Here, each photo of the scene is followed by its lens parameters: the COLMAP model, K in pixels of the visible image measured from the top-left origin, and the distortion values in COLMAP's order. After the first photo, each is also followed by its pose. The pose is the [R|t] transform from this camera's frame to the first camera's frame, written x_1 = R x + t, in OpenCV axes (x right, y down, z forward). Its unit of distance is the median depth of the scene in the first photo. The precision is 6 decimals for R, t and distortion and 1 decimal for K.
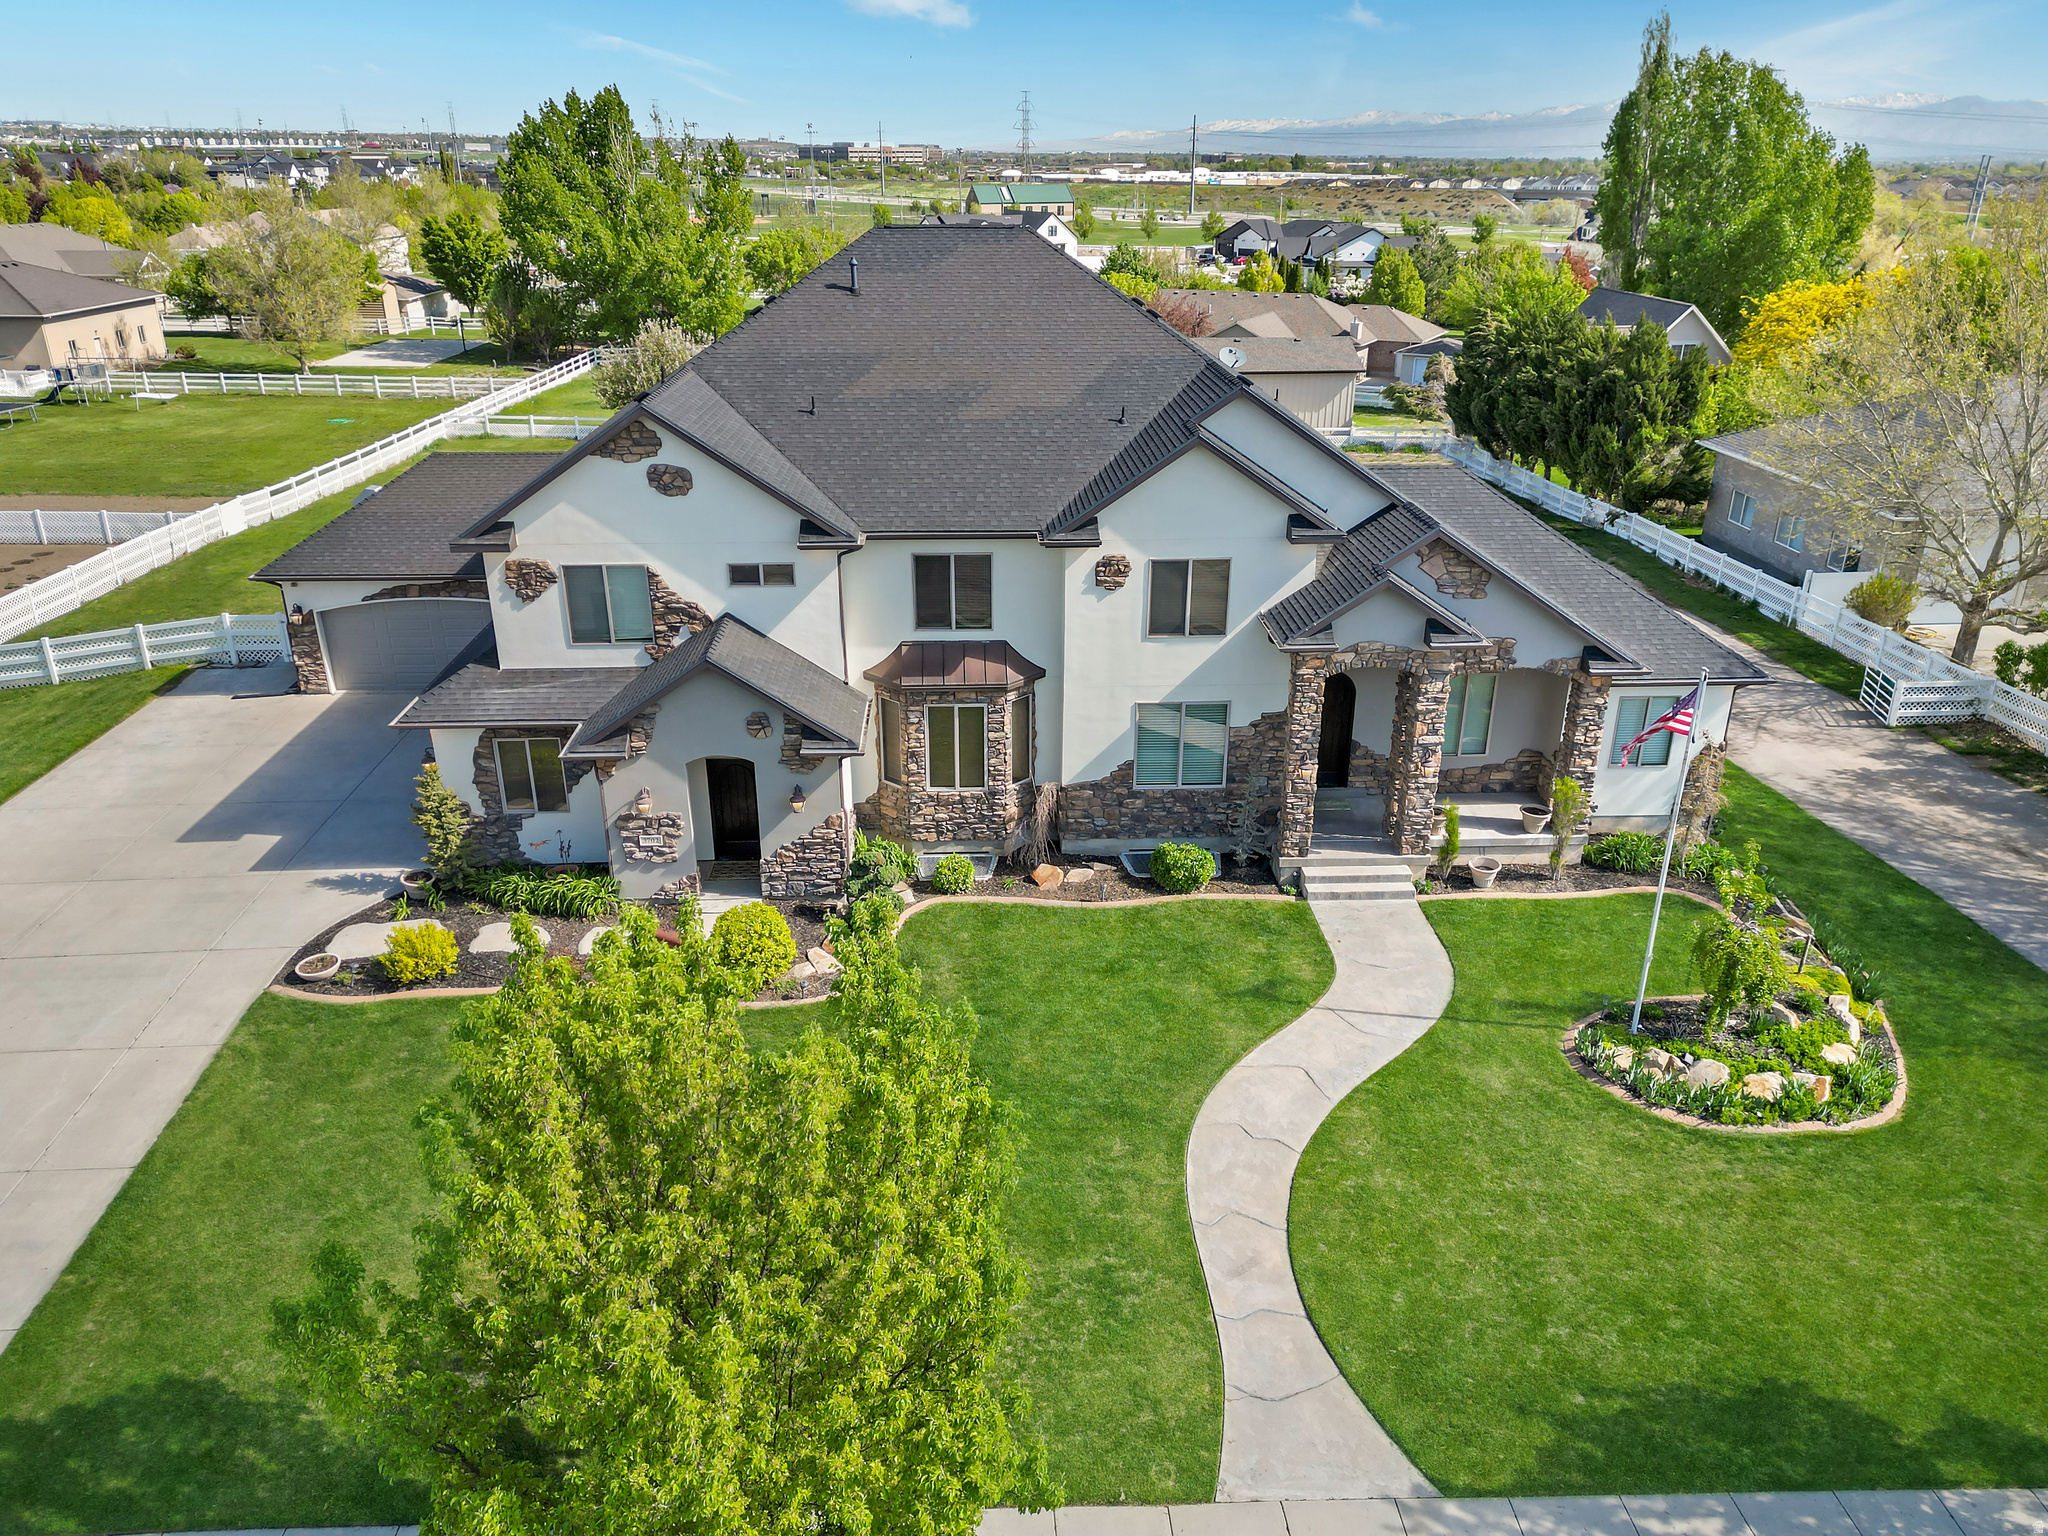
lens RADIAL K [[1429.1, 0, 1061.4], [0, 1429.1, 765.9], [0, 0, 1]] dist [0.008419, -0.001699]
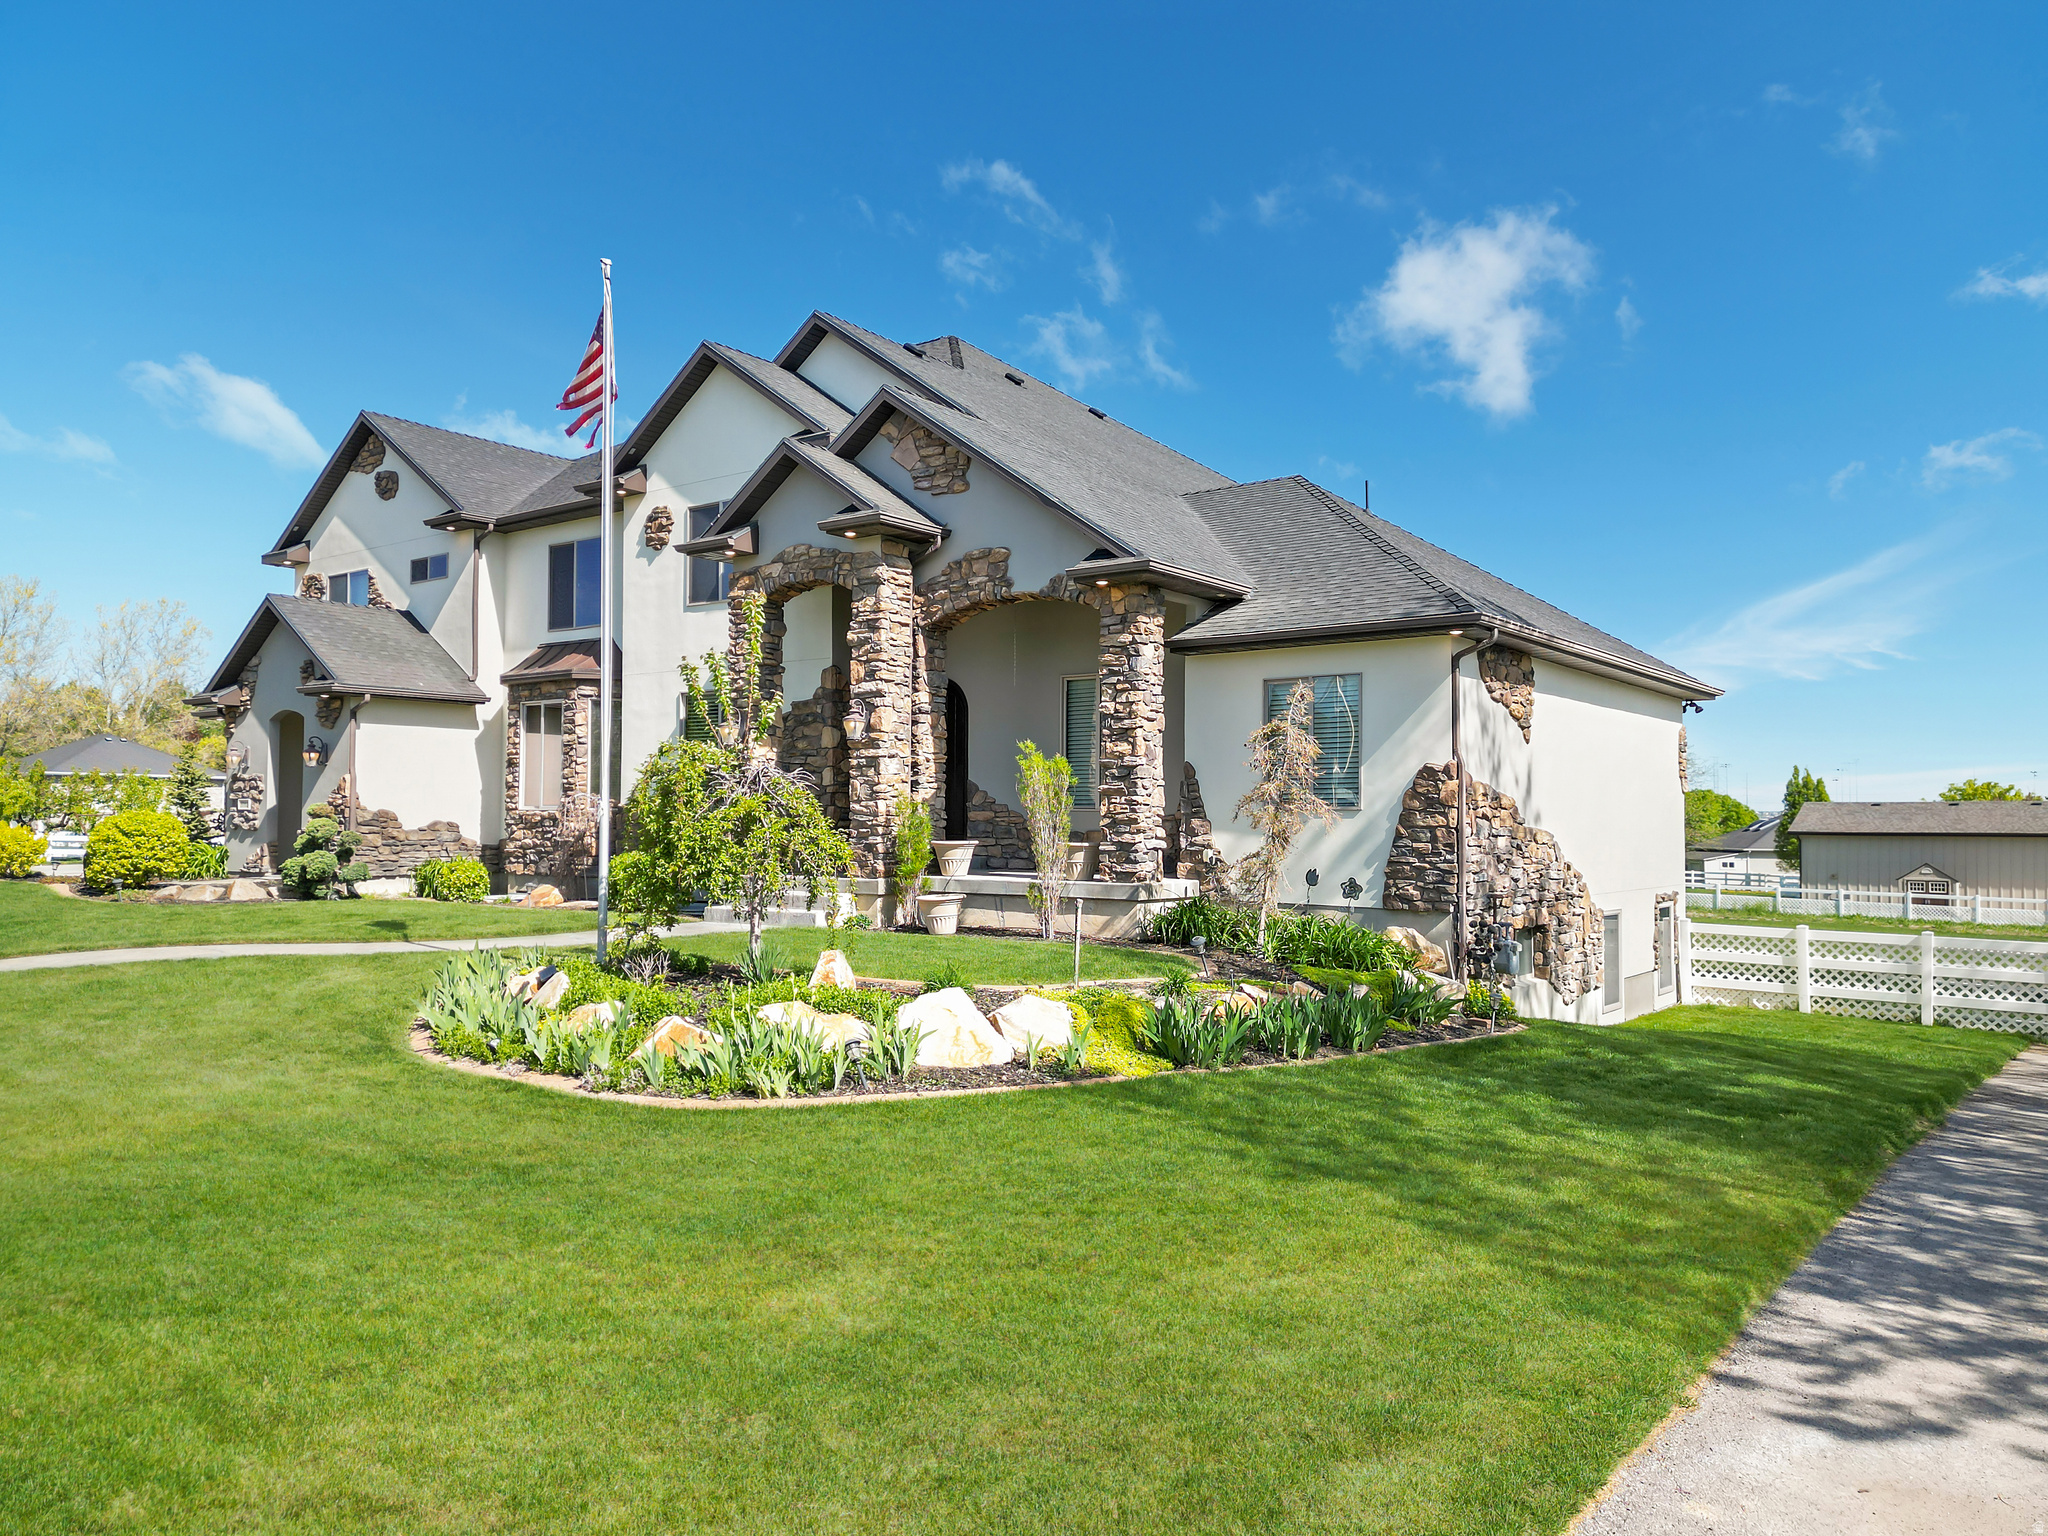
lens RADIAL K [[1492.2, 0, 1116.7], [0, 1492.2, 816.9], [0, 0, 1]] dist [0.002521, -0.000159]
pose [[0.791461, -0.006288, -0.611188, 0.779370], [-0.240171, 0.916317, -0.320438, 0.235352], [0.562057, 0.400403, 0.723719, 0.577650]]
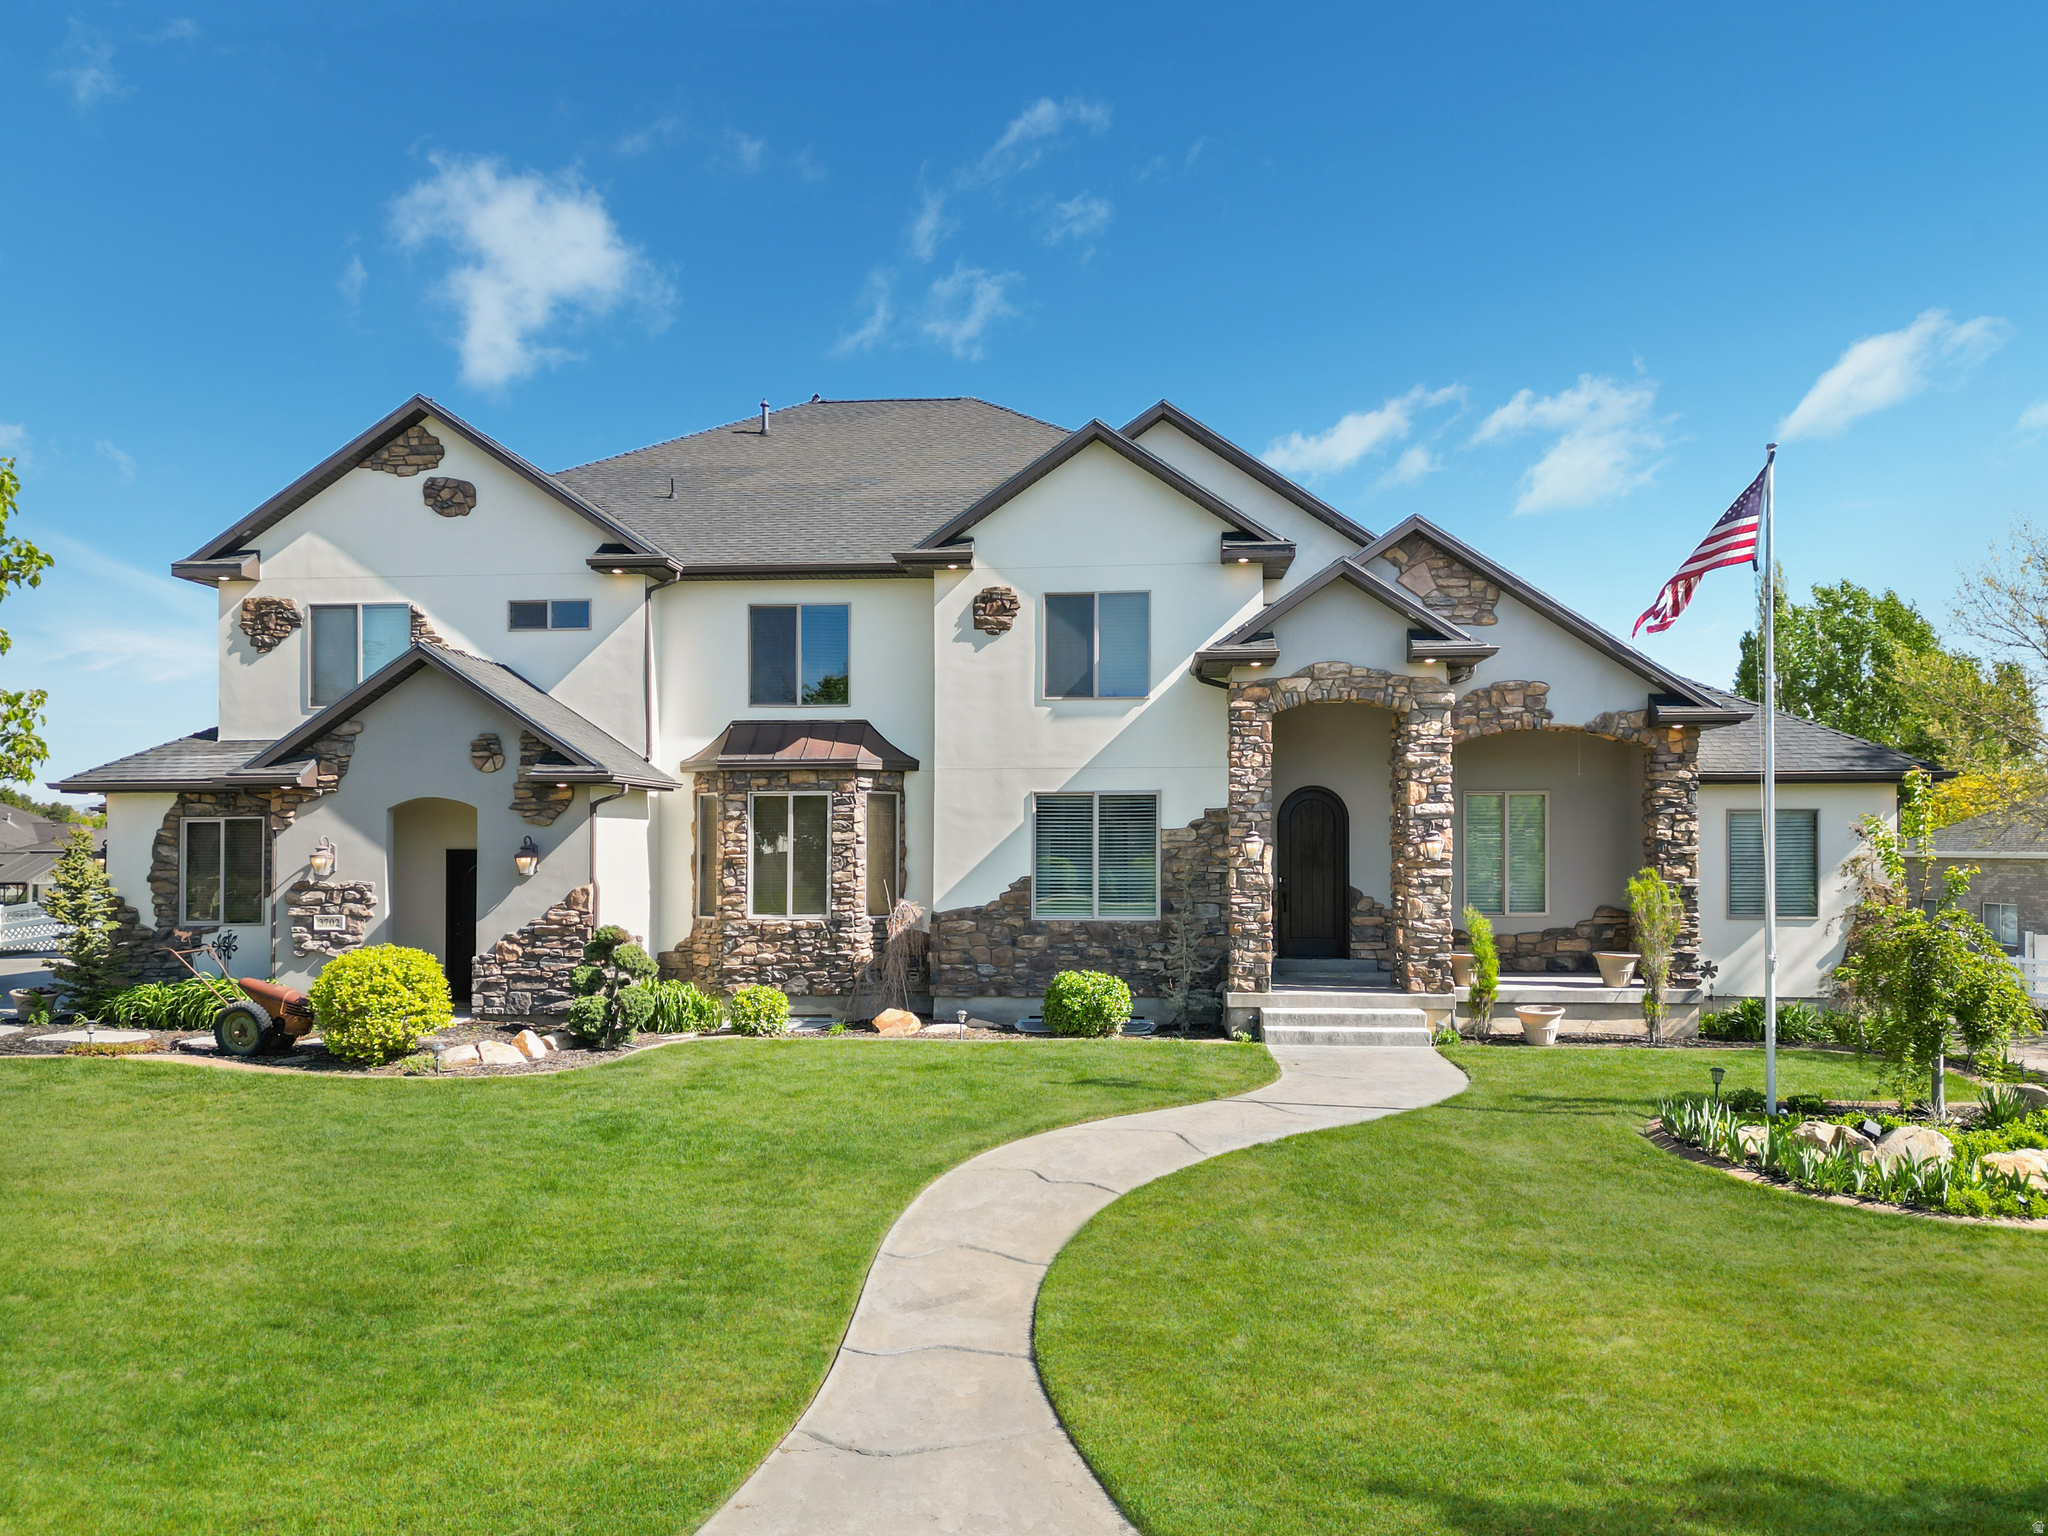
lens RADIAL K [[1451.7, 0, 1081.2], [0, 1451.7, 839.2], [0, 0, 1]] dist [0.056566, -0.090747]
pose [[0.994222, -0.009036, -0.106962, 0.162484], [-0.034308, 0.917435, -0.396404, 0.282588], [0.101713, 0.397783, 0.911824, 0.338207]]
